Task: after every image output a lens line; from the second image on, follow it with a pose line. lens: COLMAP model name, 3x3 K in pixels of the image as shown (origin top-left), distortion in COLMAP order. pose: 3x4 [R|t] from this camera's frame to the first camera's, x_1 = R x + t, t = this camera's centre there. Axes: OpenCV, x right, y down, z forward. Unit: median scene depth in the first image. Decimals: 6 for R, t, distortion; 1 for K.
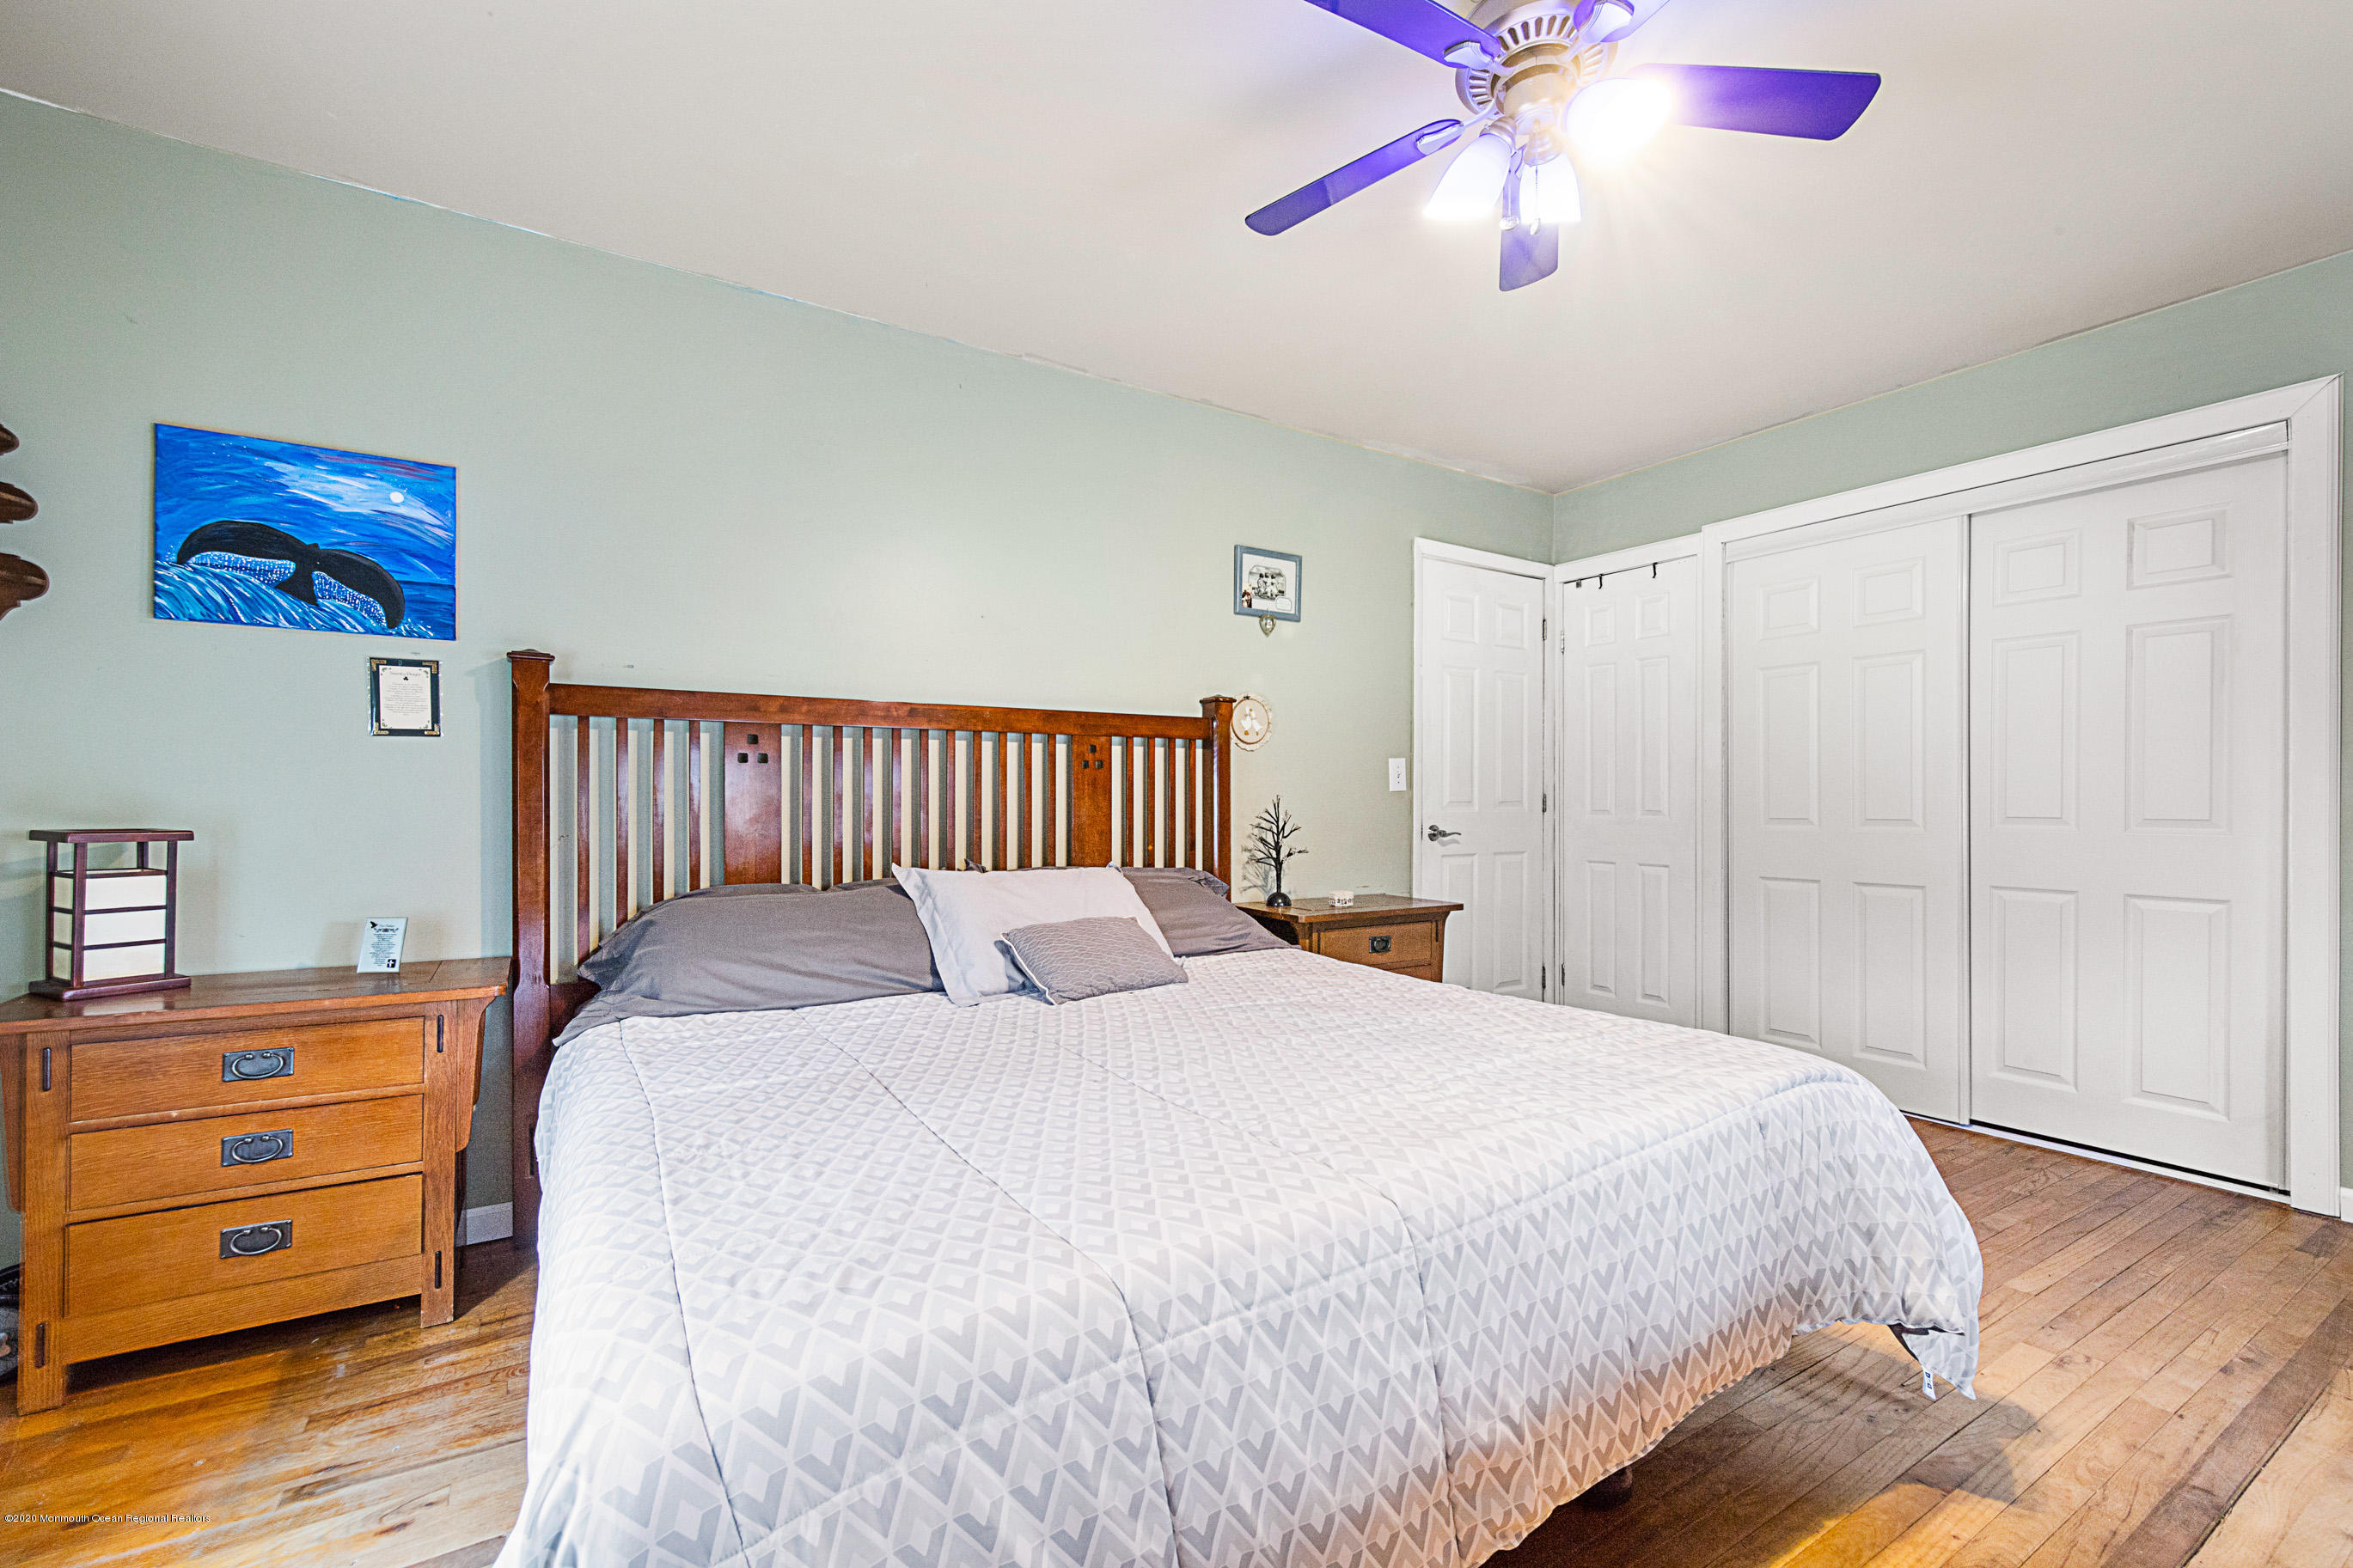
lens RADIAL K [[980.3, 0, 1175.2], [0, 980.3, 792.0], [0, 0, 1]] dist [0.003138, -0.000008]
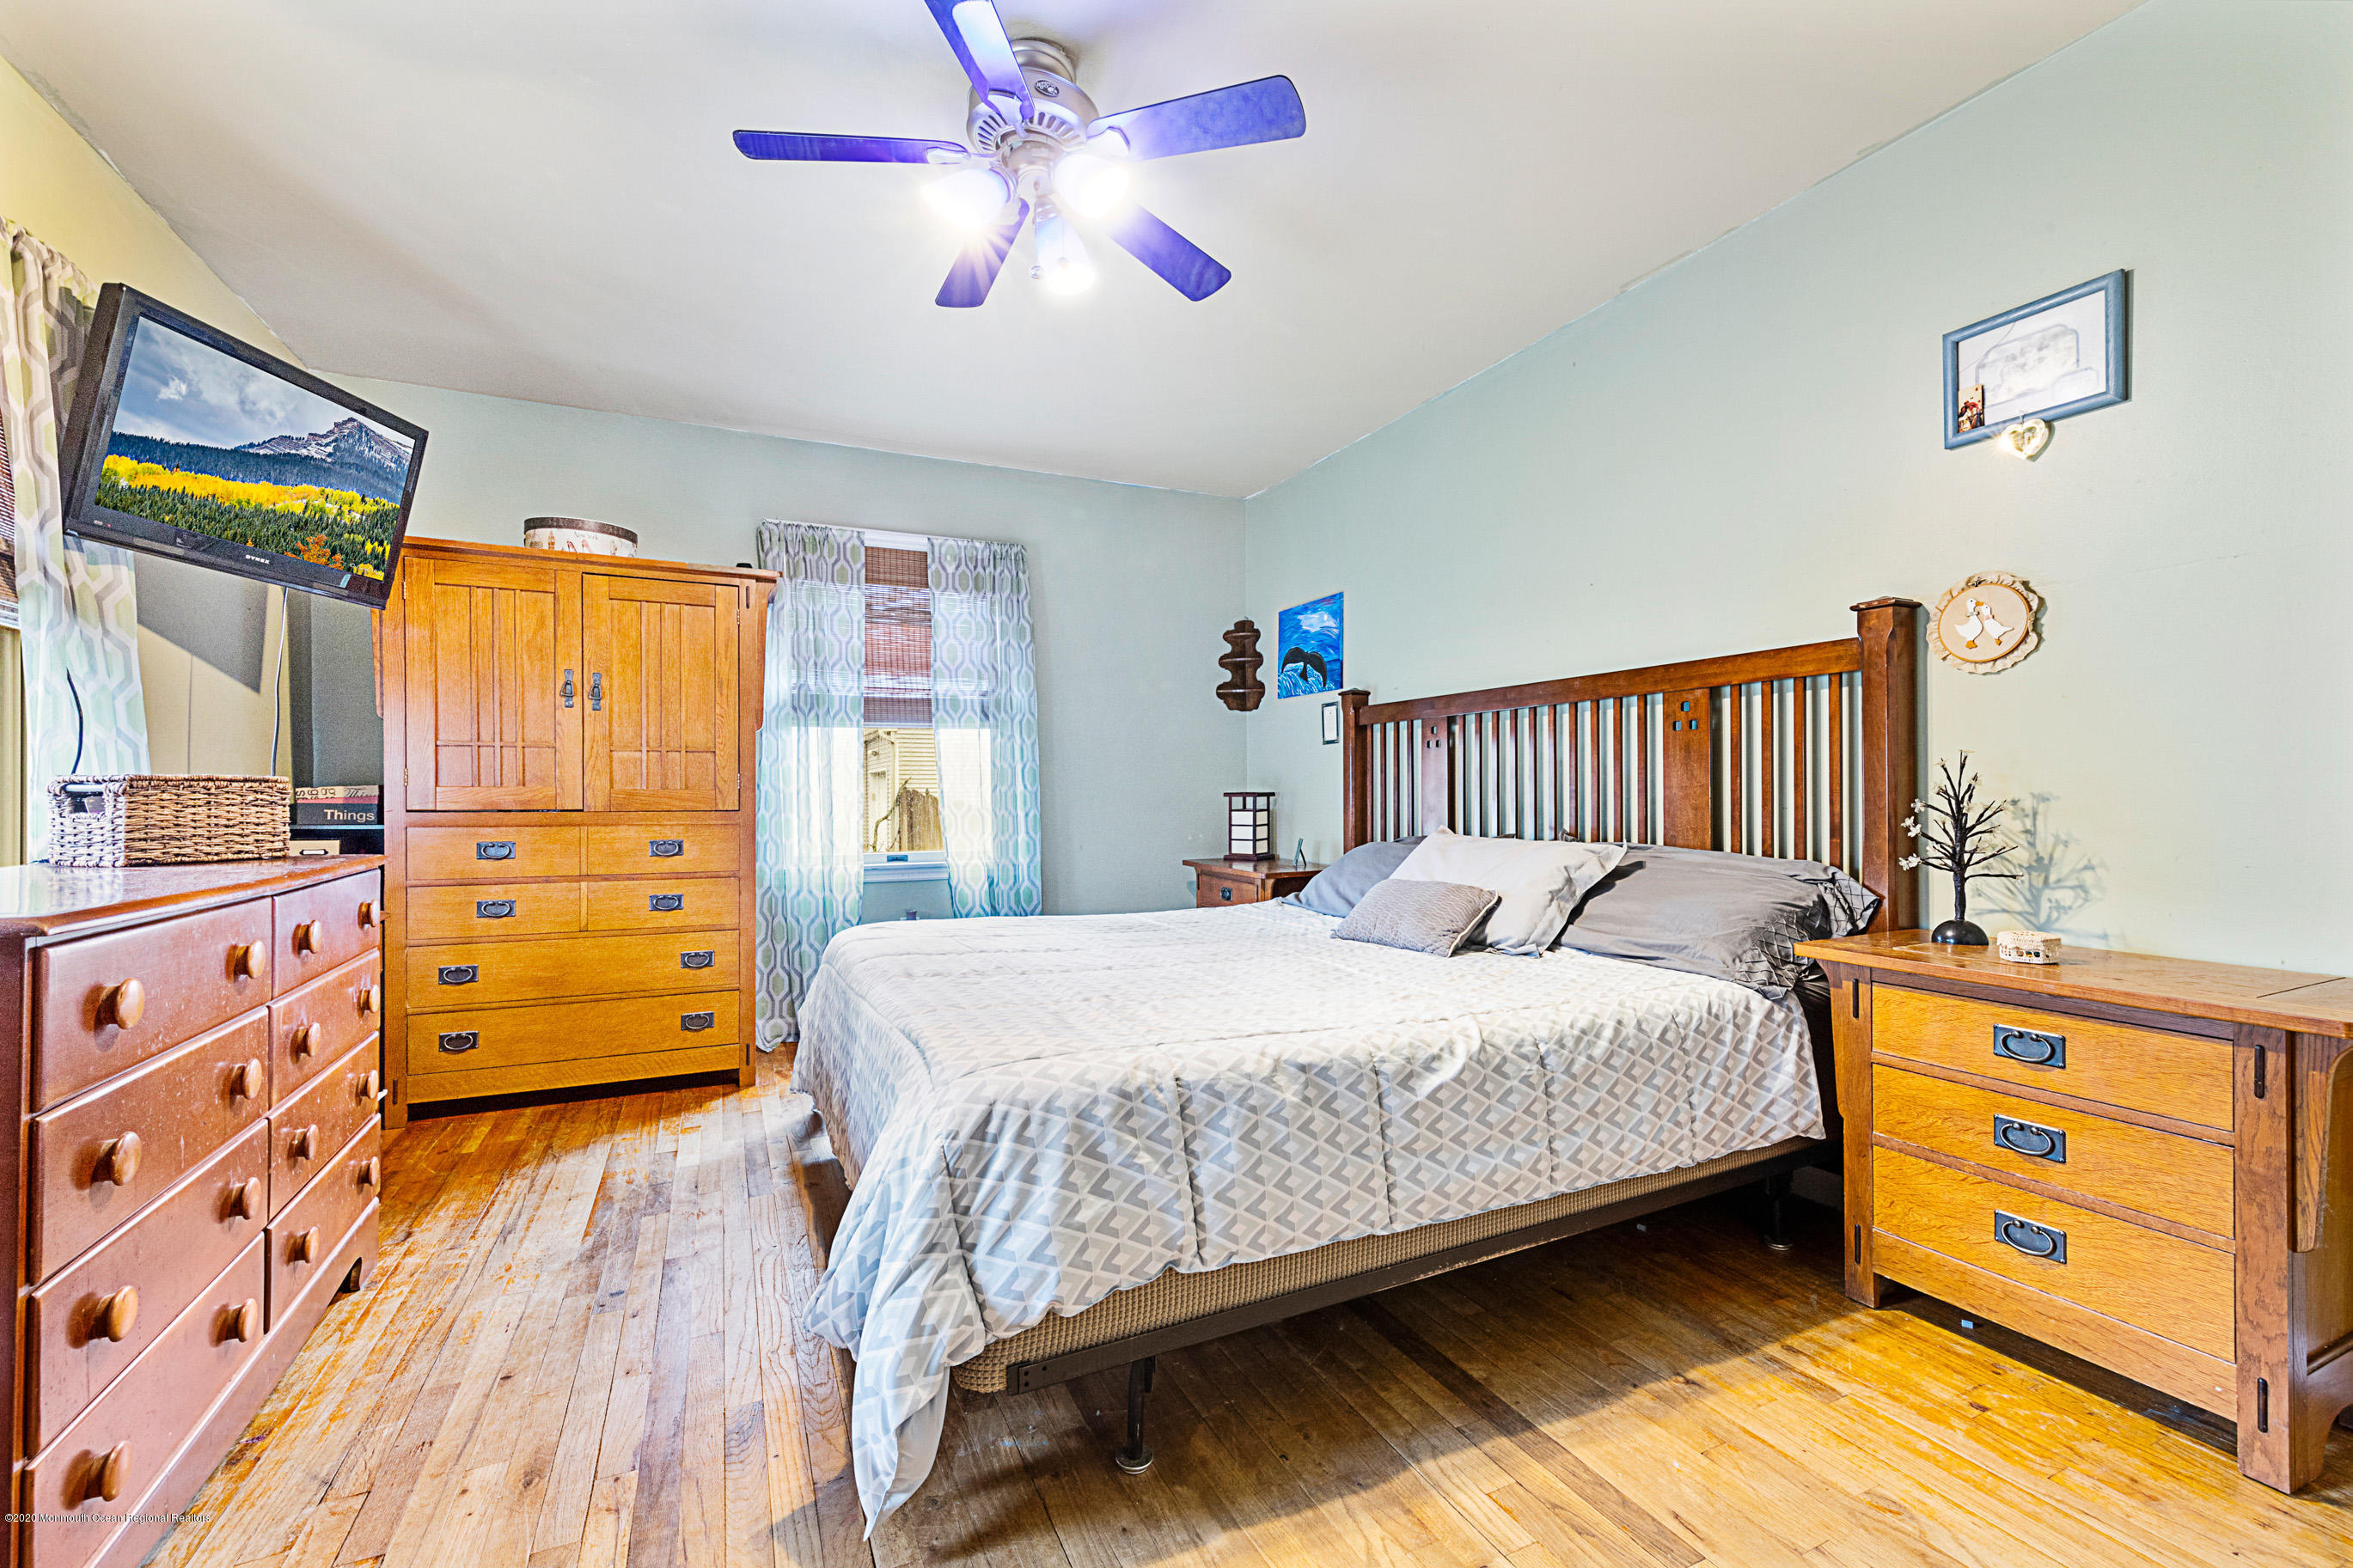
lens RADIAL K [[980.3, 0, 1188.0], [0, 980.3, 780.8], [0, 0, 1]] dist [0.003138, -0.000008]
pose [[-0.109890, -0.019903, -0.993744, 1.087138], [0.000595, 0.999798, -0.020090, 0.048931], [0.993944, -0.002799, -0.109856, 0.942155]]
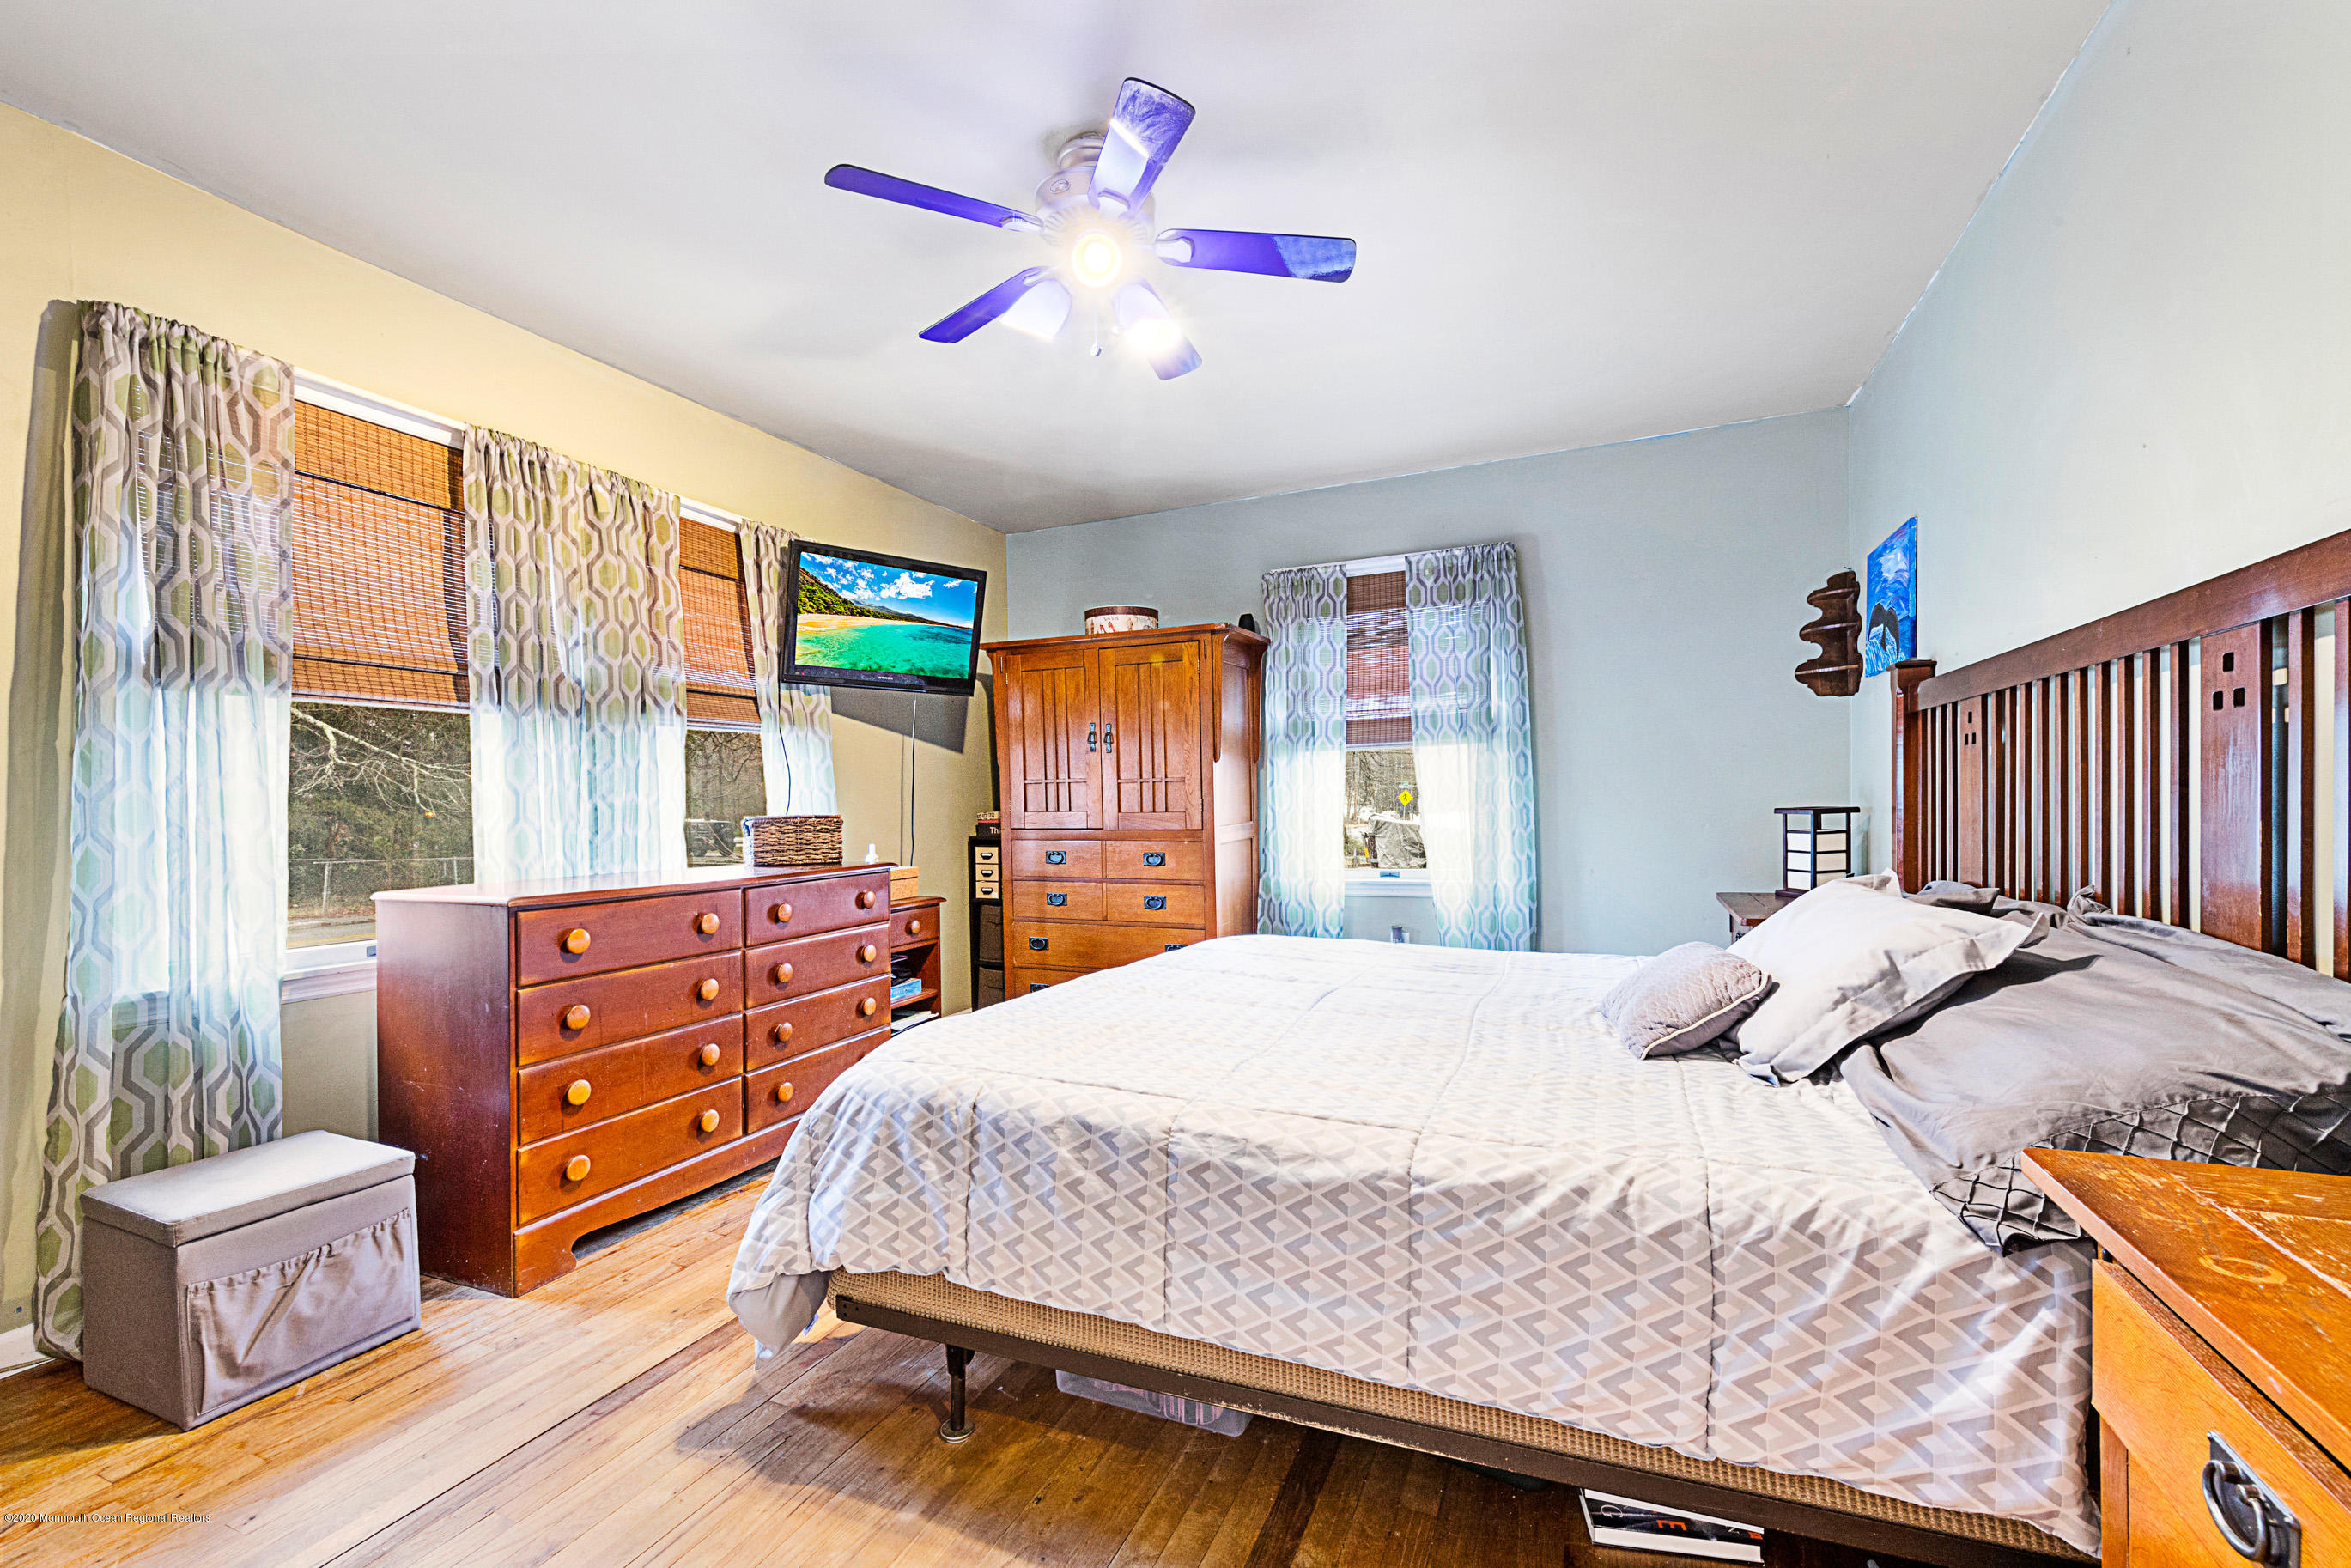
lens RADIAL K [[979.6, 0, 1190.2], [0, 979.6, 806.1], [0, 0, 1]] dist [0.003138, -0.000008]
pose [[-0.816022, 0.009907, -0.577935, 0.729805], [0.010253, 0.999944, 0.002665, 0.017007], [0.577929, -0.003751, -0.816078, 1.515127]]
